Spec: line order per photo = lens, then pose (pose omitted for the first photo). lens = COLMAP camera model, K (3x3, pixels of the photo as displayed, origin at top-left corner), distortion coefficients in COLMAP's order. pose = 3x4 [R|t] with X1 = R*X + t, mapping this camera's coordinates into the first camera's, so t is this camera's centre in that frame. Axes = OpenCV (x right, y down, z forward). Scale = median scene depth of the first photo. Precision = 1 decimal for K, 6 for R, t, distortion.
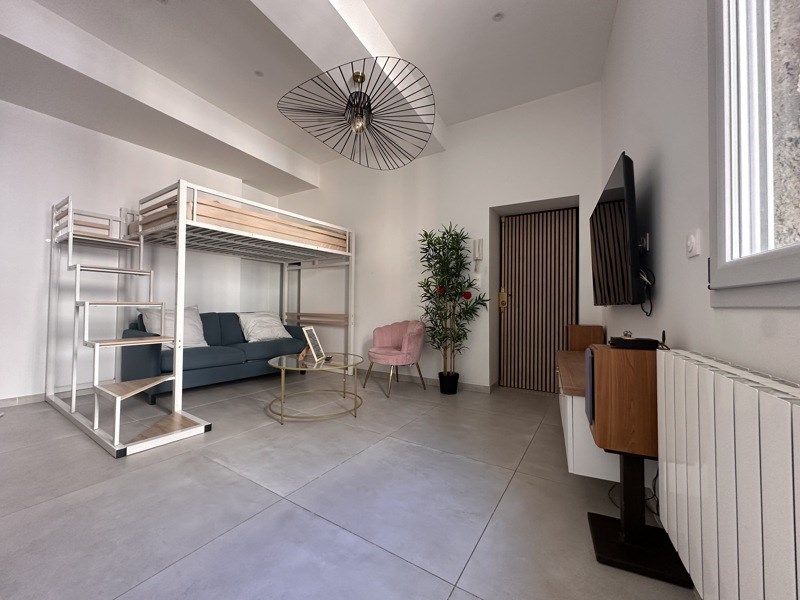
lens RADIAL K [[320.2, 0, 400.0], [0, 320.2, 300.0], [0, 0, 1]] dist [-0.002980, 0.000377]
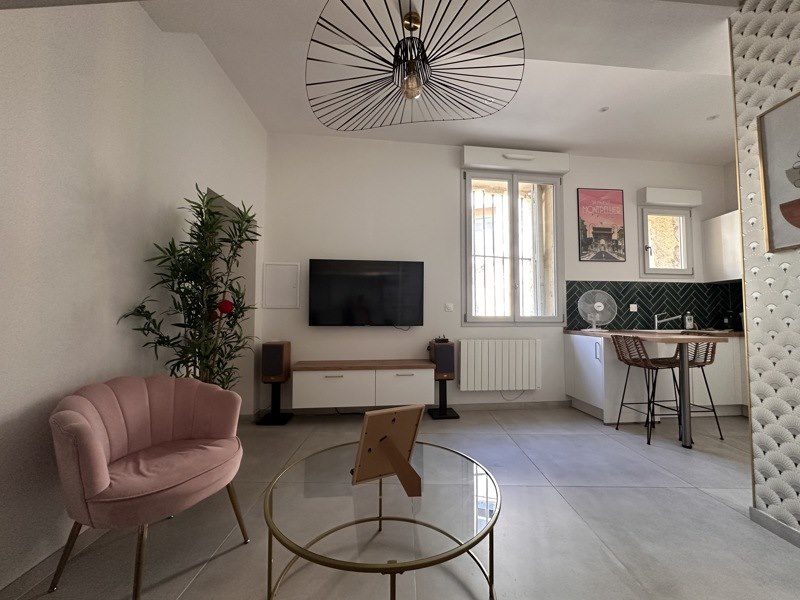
lens RADIAL K [[320.2, 0, 400.0], [0, 320.2, 300.0], [0, 0, 1]] dist [-0.002980, 0.000377]
pose [[-0.524288, 0.031220, 0.850968, -0.895472], [-0.022784, 0.998456, -0.050668, -0.038135], [-0.851236, -0.045953, -0.522767, 1.726697]]
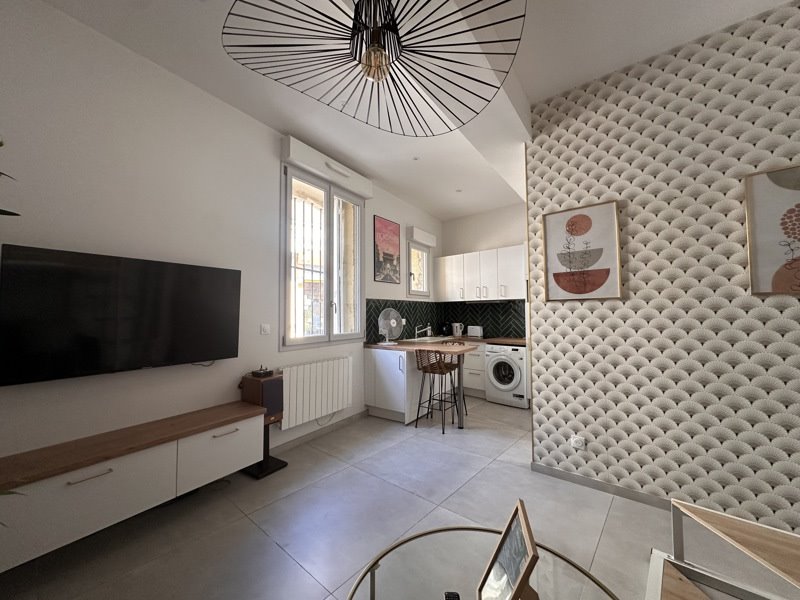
lens RADIAL K [[320.2, 0, 400.0], [0, 320.2, 300.0], [0, 0, 1]] dist [-0.002980, 0.000377]
pose [[-0.989816, 0.004899, 0.142268, -0.307976], [-0.003091, 0.998432, -0.055884, -0.148342], [-0.142318, -0.055755, -0.988249, 1.890950]]
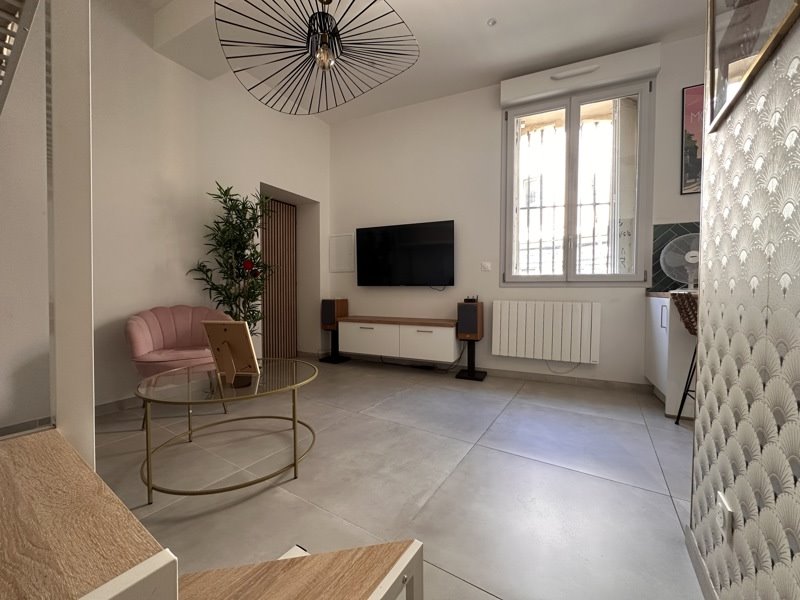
lens RADIAL K [[320.2, 0, 400.0], [0, 320.2, 300.0], [0, 0, 1]] dist [-0.002980, 0.000377]
pose [[-0.007864, -0.037725, 0.999257, -1.197129], [-0.023537, 0.999018, 0.037531, 0.028947], [-0.999692, -0.023225, -0.008745, 1.012114]]
